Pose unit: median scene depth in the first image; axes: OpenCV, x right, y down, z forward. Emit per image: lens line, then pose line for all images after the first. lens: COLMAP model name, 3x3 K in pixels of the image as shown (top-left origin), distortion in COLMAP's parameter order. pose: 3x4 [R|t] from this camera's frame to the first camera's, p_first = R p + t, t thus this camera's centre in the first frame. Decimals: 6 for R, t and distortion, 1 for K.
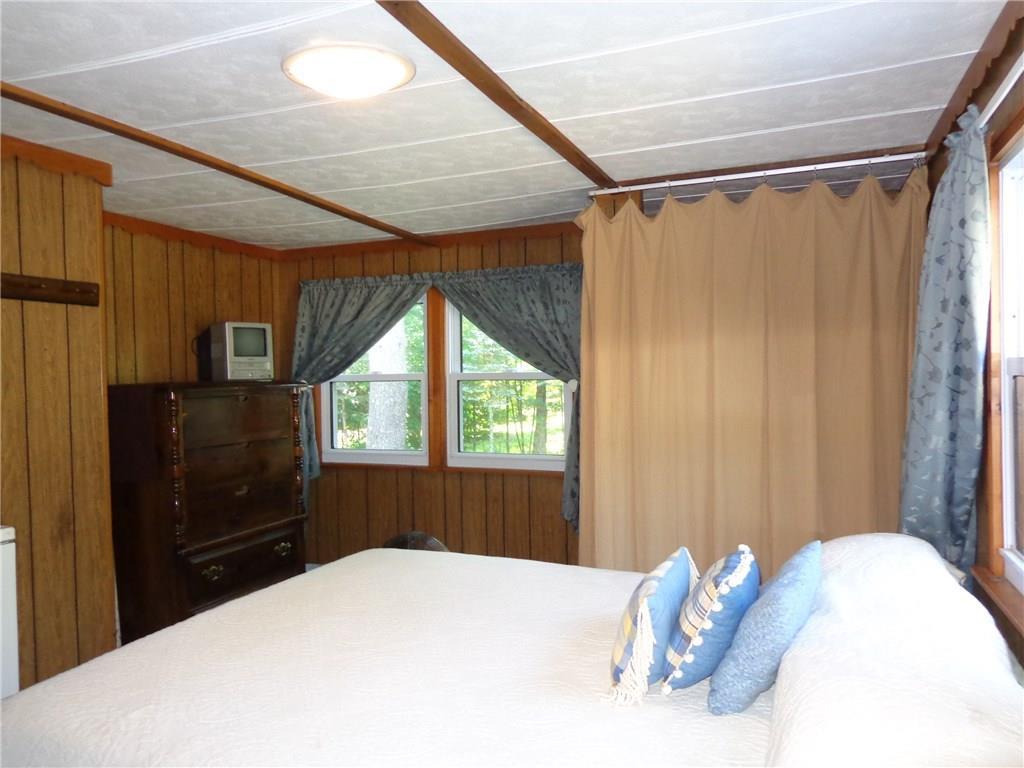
lens RADIAL K [[716.8, 0, 519.4], [0, 716.8, 383.4], [0, 0, 1]] dist [-0.002283, 0.008841]
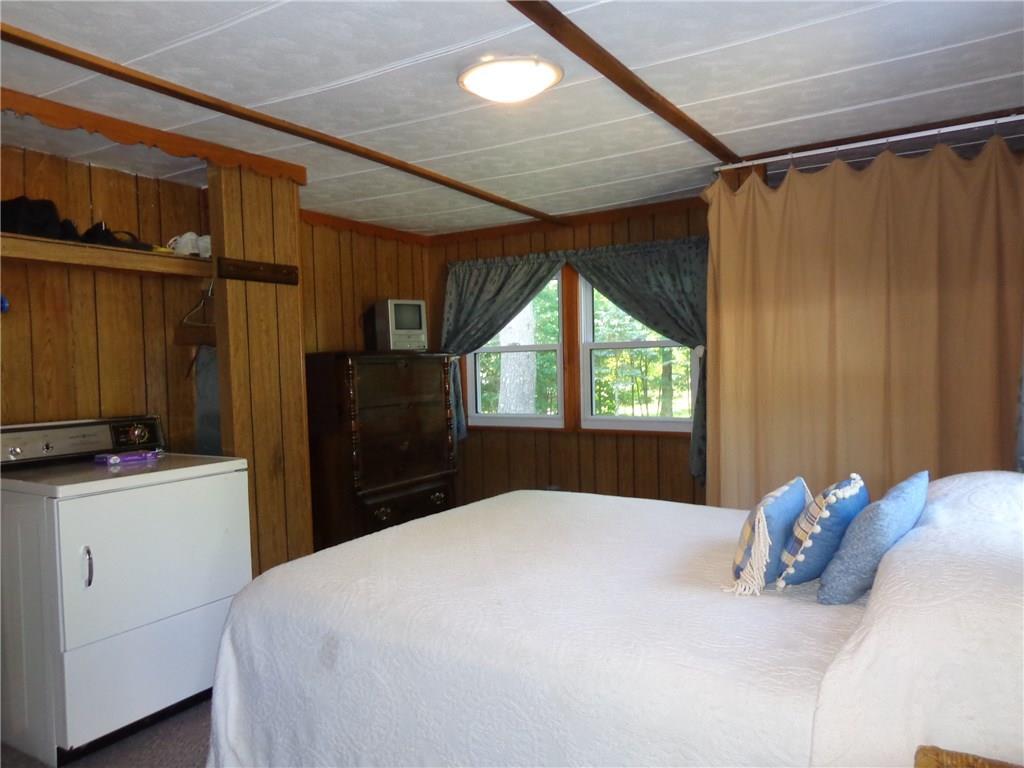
lens RADIAL K [[720.1, 0, 515.8], [0, 720.1, 381.2], [0, 0, 1]] dist [-0.006255, 0.020705]
pose [[0.984560, -0.004371, -0.174995, -0.007411], [0.007278, 0.999846, 0.015971, 0.029385], [0.174898, -0.016998, 0.984440, -0.106078]]
